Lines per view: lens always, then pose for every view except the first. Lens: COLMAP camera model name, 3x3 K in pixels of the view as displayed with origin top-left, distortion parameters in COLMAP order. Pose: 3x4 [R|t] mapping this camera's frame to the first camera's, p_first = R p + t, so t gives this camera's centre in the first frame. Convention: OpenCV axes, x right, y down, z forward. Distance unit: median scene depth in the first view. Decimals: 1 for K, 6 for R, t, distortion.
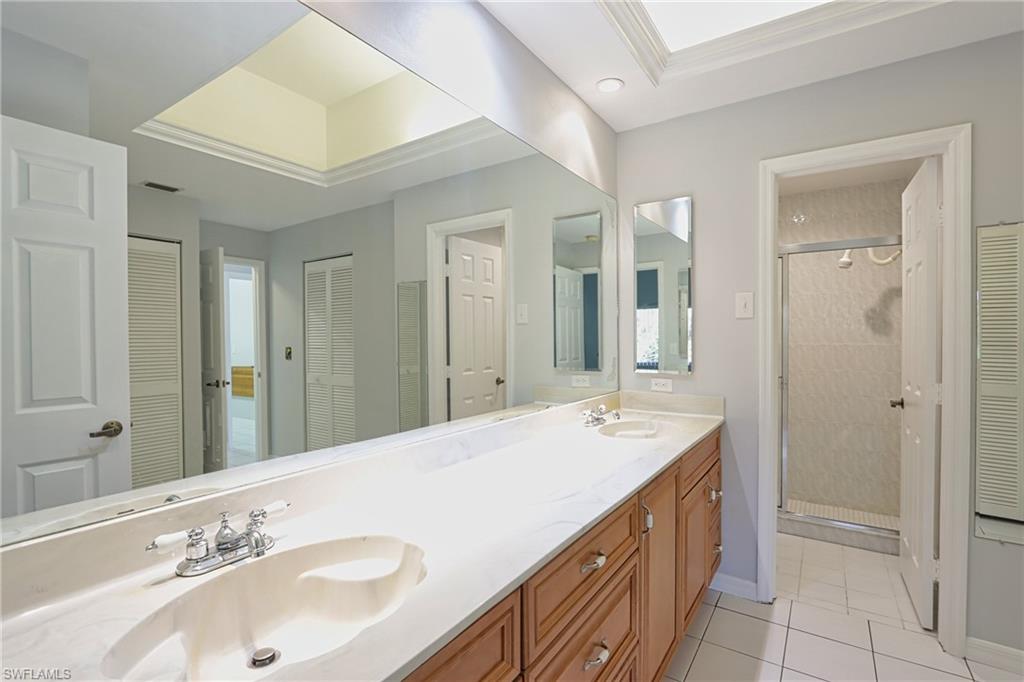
lens RADIAL K [[469.7, 0, 512.0], [0, 469.7, 341.0], [0, 0, 1]] dist [-0.016305, 0.000238]
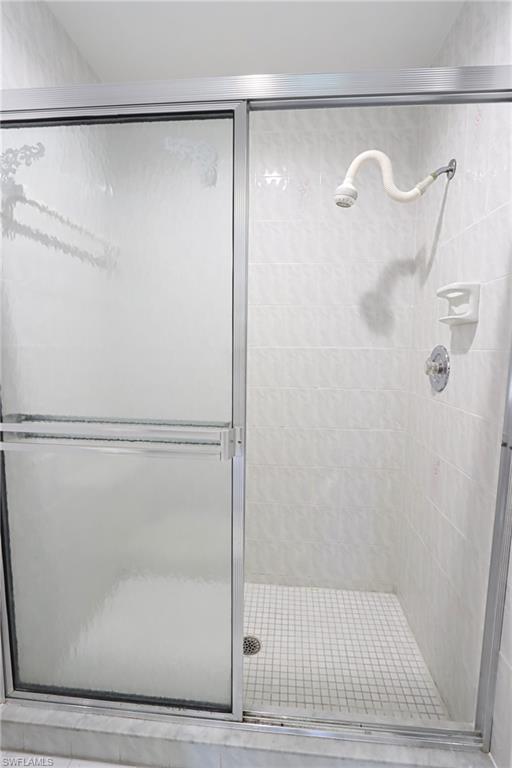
lens RADIAL K [[352.3, 0, 256.0], [0, 352.3, 384.0], [0, 0, 1]] dist [-0.016305, 0.000238]
pose [[0.874196, -0.044688, 0.483512, 0.398115], [-0.007037, 0.994486, 0.104637, 0.006415], [-0.485521, -0.094876, 0.869061, 0.643027]]
